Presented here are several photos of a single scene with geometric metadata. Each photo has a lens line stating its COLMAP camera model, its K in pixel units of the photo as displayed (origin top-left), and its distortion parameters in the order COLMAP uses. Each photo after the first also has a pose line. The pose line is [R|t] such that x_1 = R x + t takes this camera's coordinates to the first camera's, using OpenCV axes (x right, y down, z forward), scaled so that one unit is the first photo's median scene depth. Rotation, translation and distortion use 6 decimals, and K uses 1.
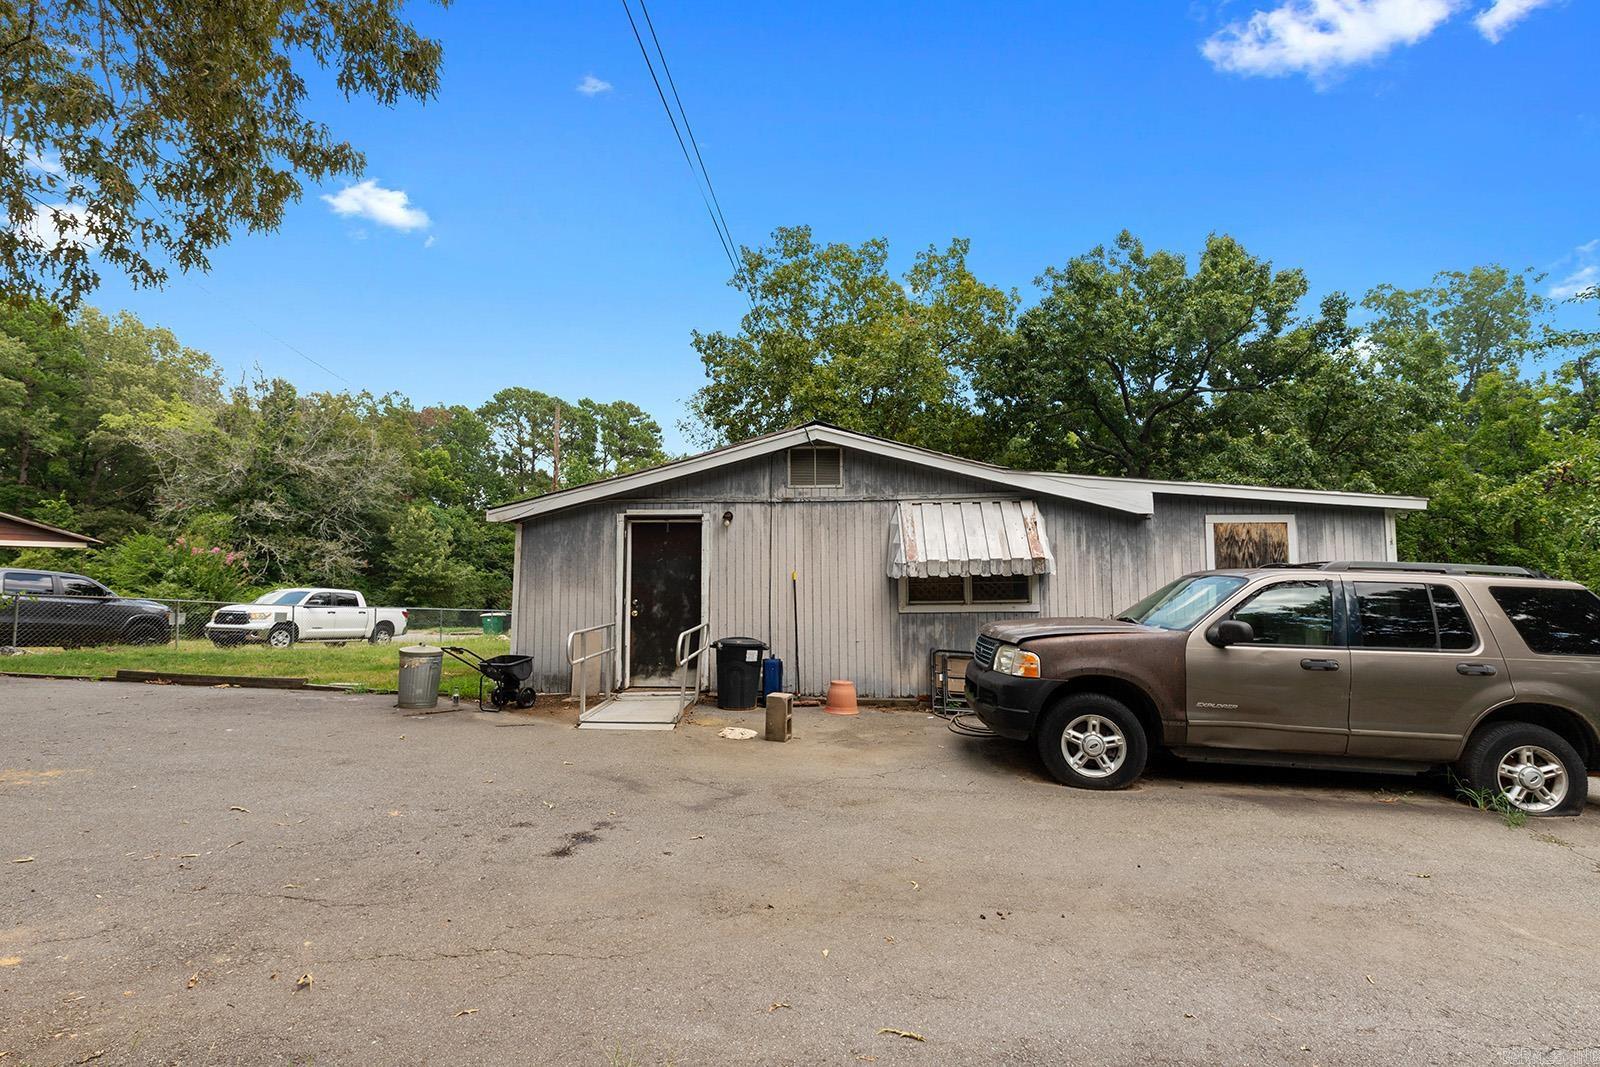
lens RADIAL K [[747.3, 0, 800.0], [0, 747.3, 533.5], [0, 0, 1]] dist [-0.009223, 0.000086]
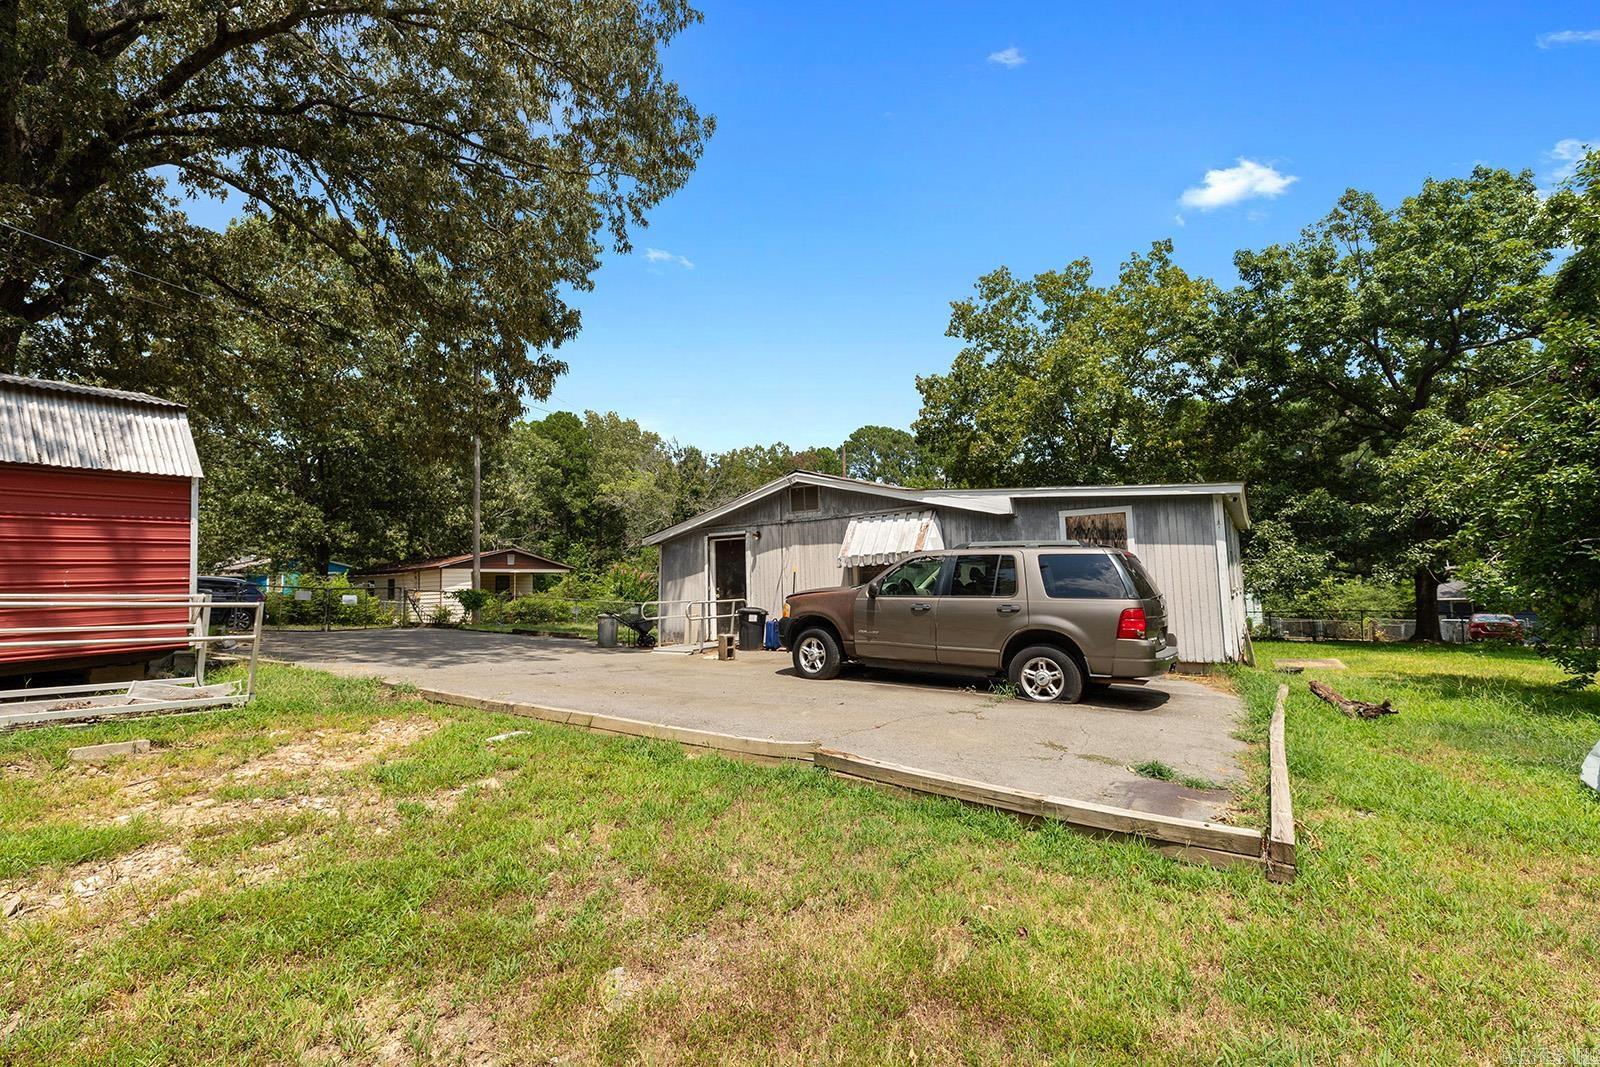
lens RADIAL K [[736.5, 0, 800.0], [0, 736.5, 533.5], [0, 0, 1]] dist [0.001128, 0.000278]
pose [[0.856668, -0.059671, -0.512405, 0.785750], [0.049765, 0.998214, -0.033045, 0.032833], [0.513462, 0.002809, 0.858108, -0.317065]]
